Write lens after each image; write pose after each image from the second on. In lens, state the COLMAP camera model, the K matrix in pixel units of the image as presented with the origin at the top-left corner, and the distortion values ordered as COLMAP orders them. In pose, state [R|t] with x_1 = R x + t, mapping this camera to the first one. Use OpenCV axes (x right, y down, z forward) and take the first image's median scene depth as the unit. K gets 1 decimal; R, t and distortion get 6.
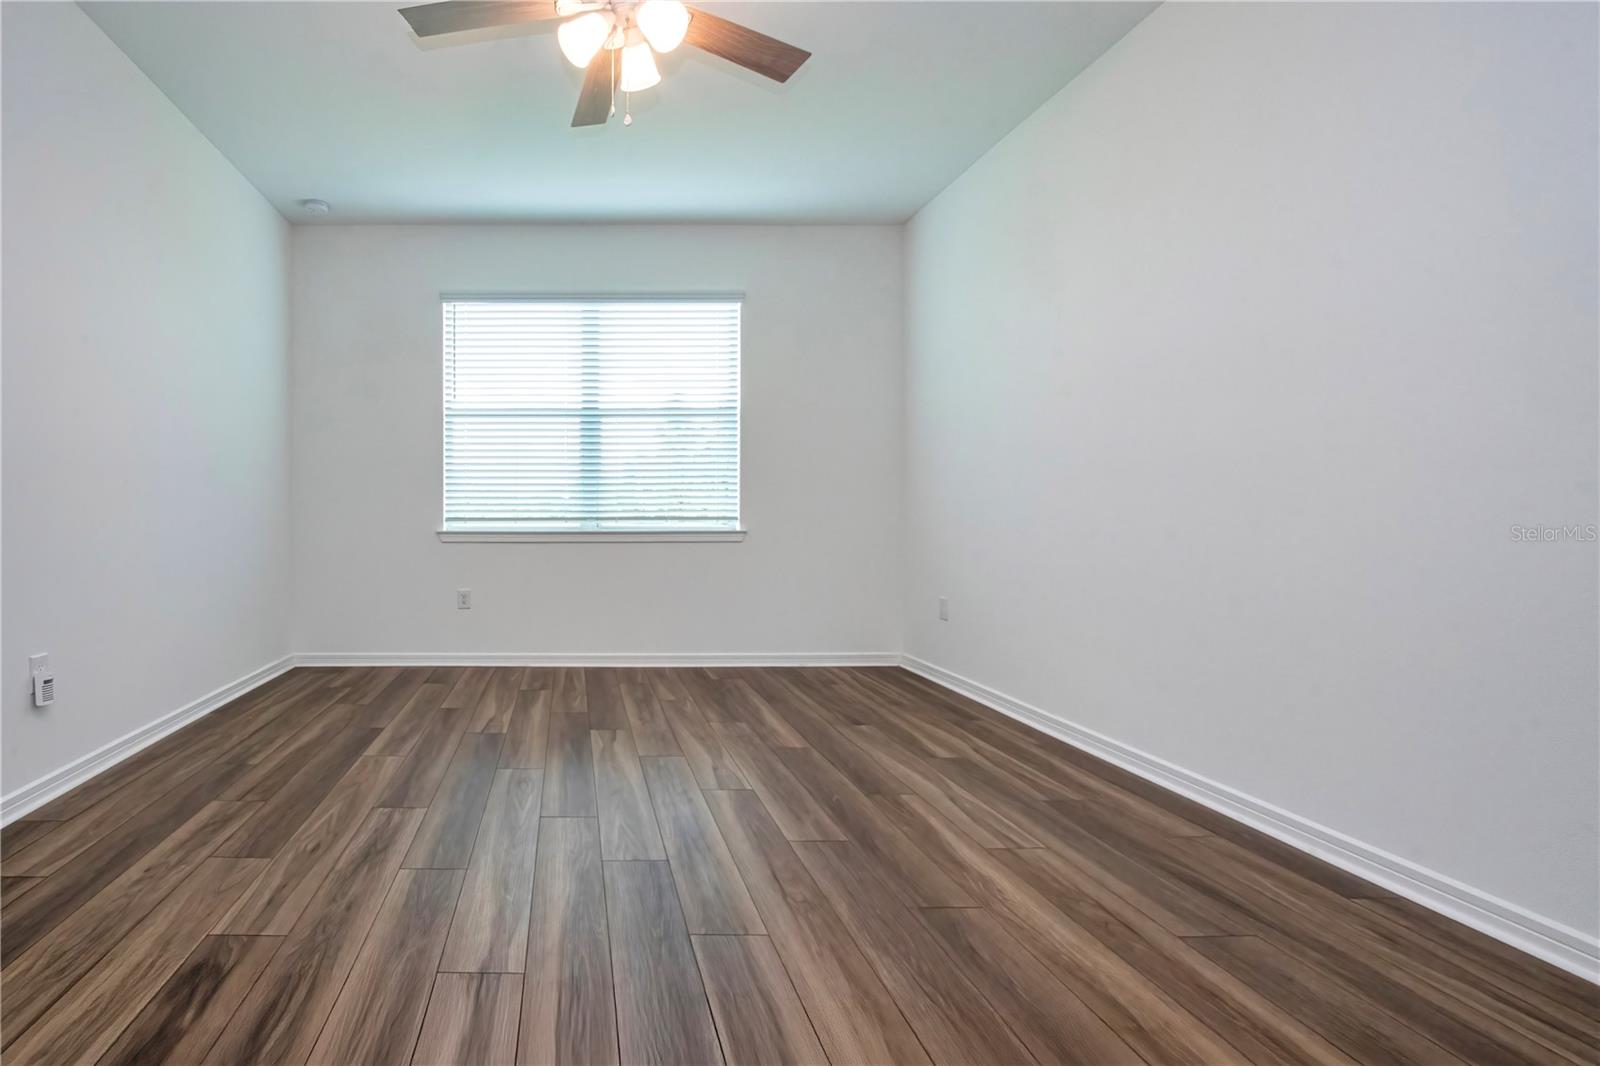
lens RADIAL K [[686.5, 0, 603.0], [0, 686.5, 490.9], [0, 0, 1]] dist [-0.018949, 0.000288]
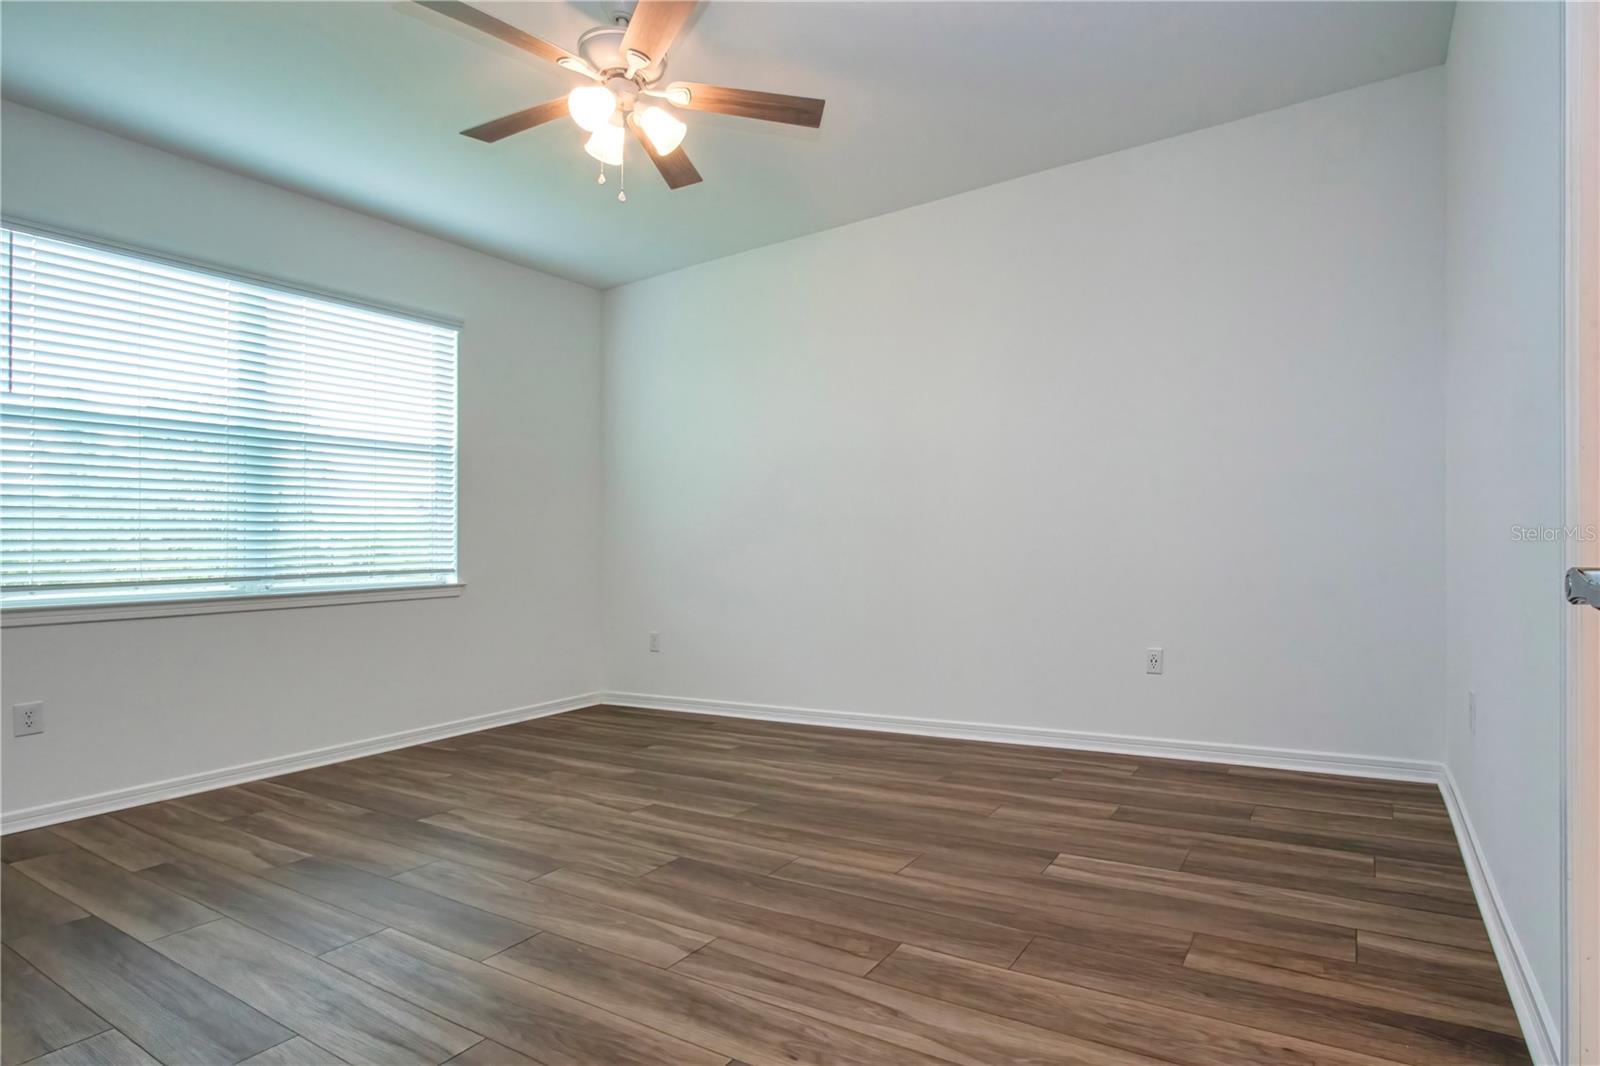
lens RADIAL K [[788.0, 0, 844.9], [0, 788.0, 525.5], [0, 0, 1]] dist [-0.015417, 0.001287]
pose [[0.540836, 0.011909, 0.841044, -0.390449], [0.004882, 0.999838, -0.017297, 0.001511], [-0.841114, 0.013460, 0.540691, 0.016416]]
